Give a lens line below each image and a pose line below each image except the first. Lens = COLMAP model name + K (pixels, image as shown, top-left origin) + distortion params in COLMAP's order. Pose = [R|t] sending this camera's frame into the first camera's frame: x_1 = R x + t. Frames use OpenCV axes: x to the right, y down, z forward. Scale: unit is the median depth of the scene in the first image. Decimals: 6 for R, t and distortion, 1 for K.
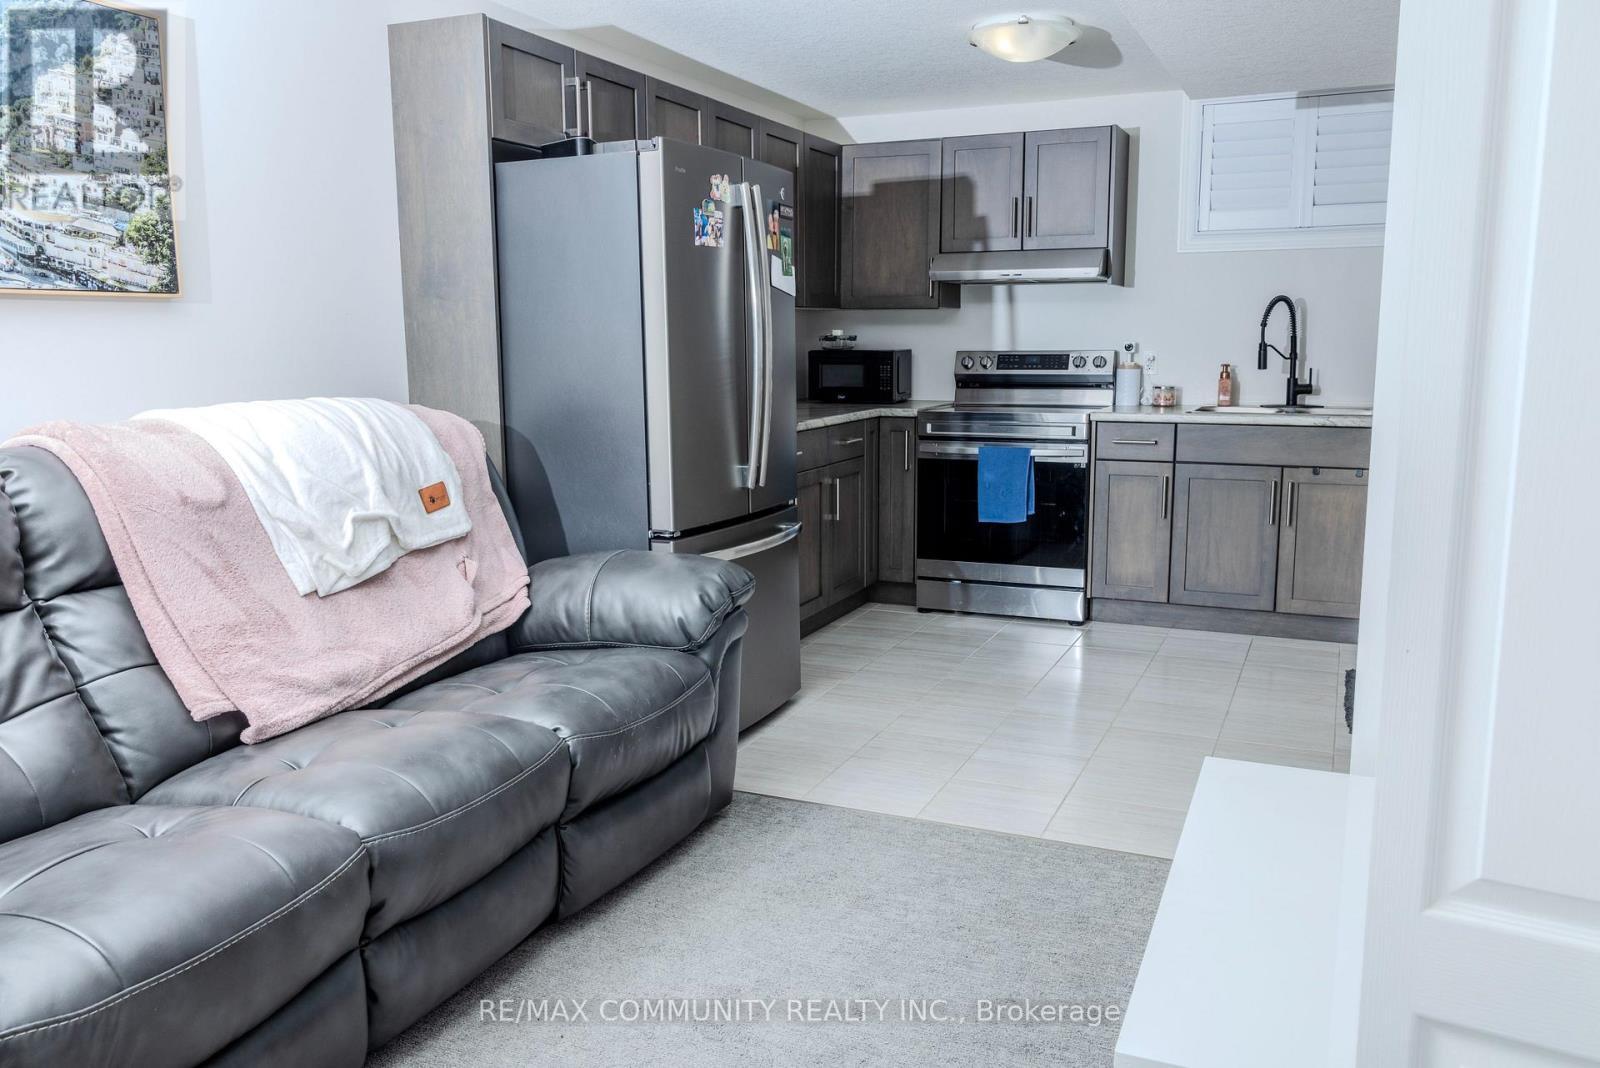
lens RADIAL K [[1241.5, 0, 797.4], [0, 1241.5, 520.5], [0, 0, 1]] dist [-0.003148, 0.008974]
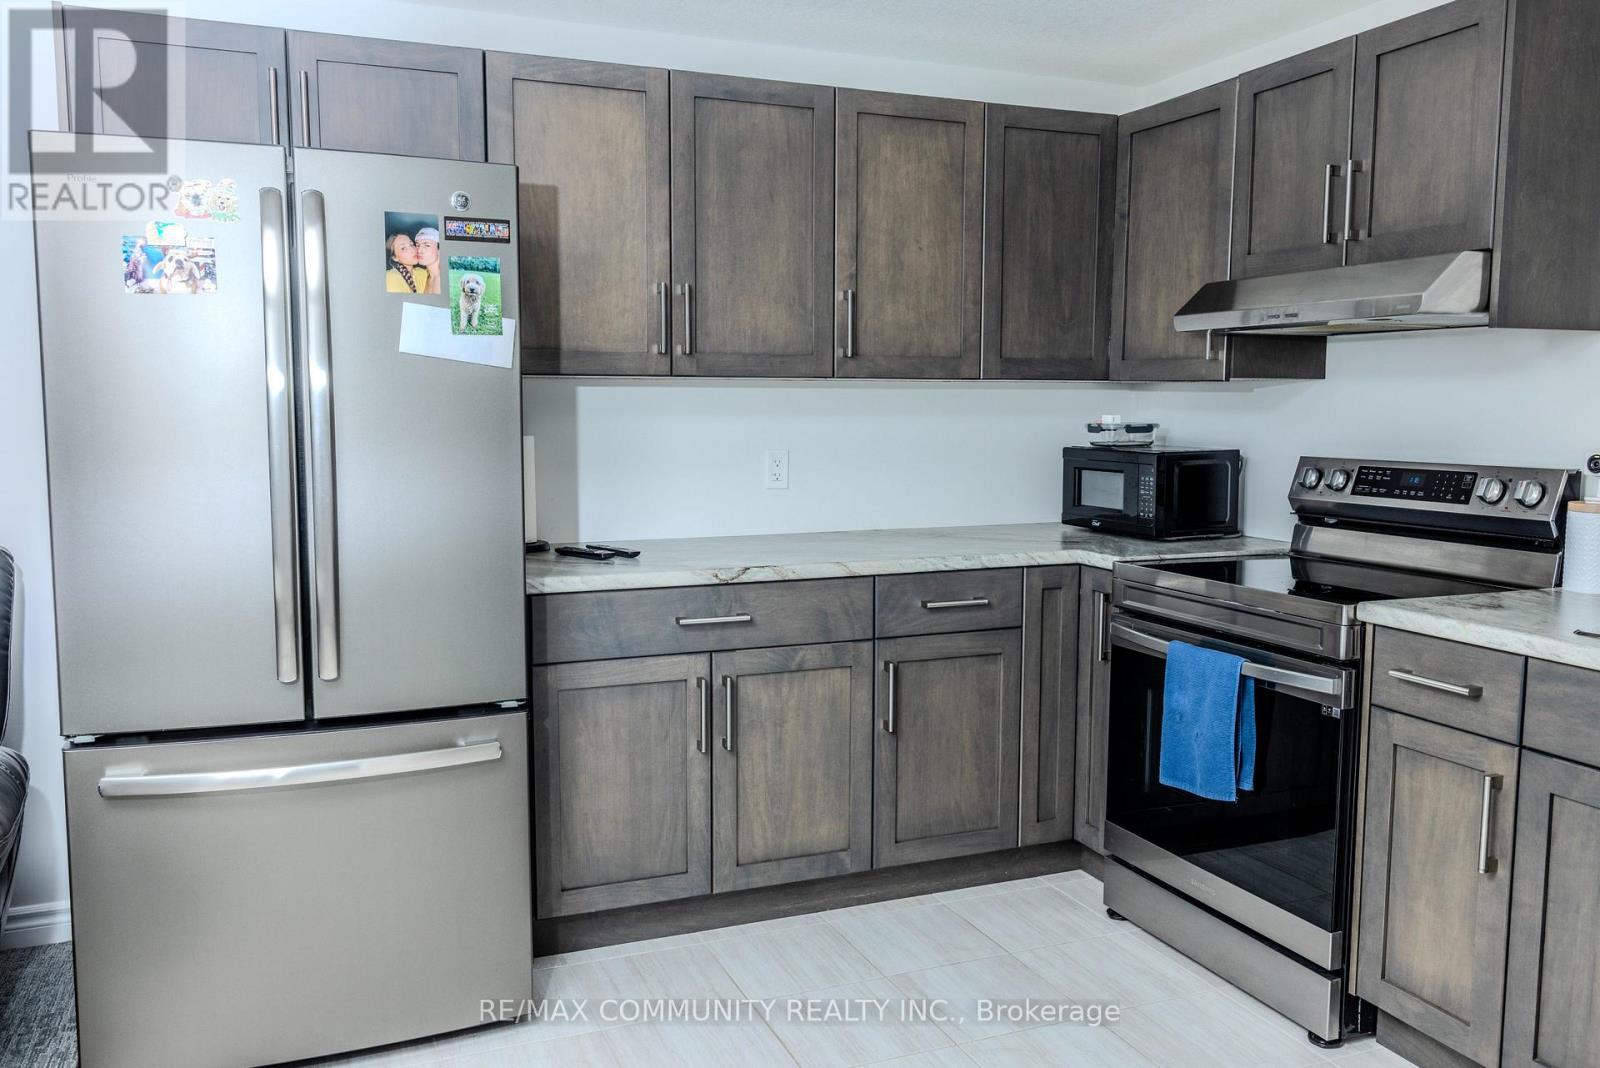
lens RADIAL K [[1263.0, 0, 799.9], [0, 1263.0, 528.0], [0, 0, 1]] dist [-0.001821, 0.002050]
pose [[0.715455, 0.078832, -0.694198, 0.401945], [-0.110944, 0.993826, -0.001484, -0.088803], [0.689794, 0.078078, 0.719783, 0.498447]]
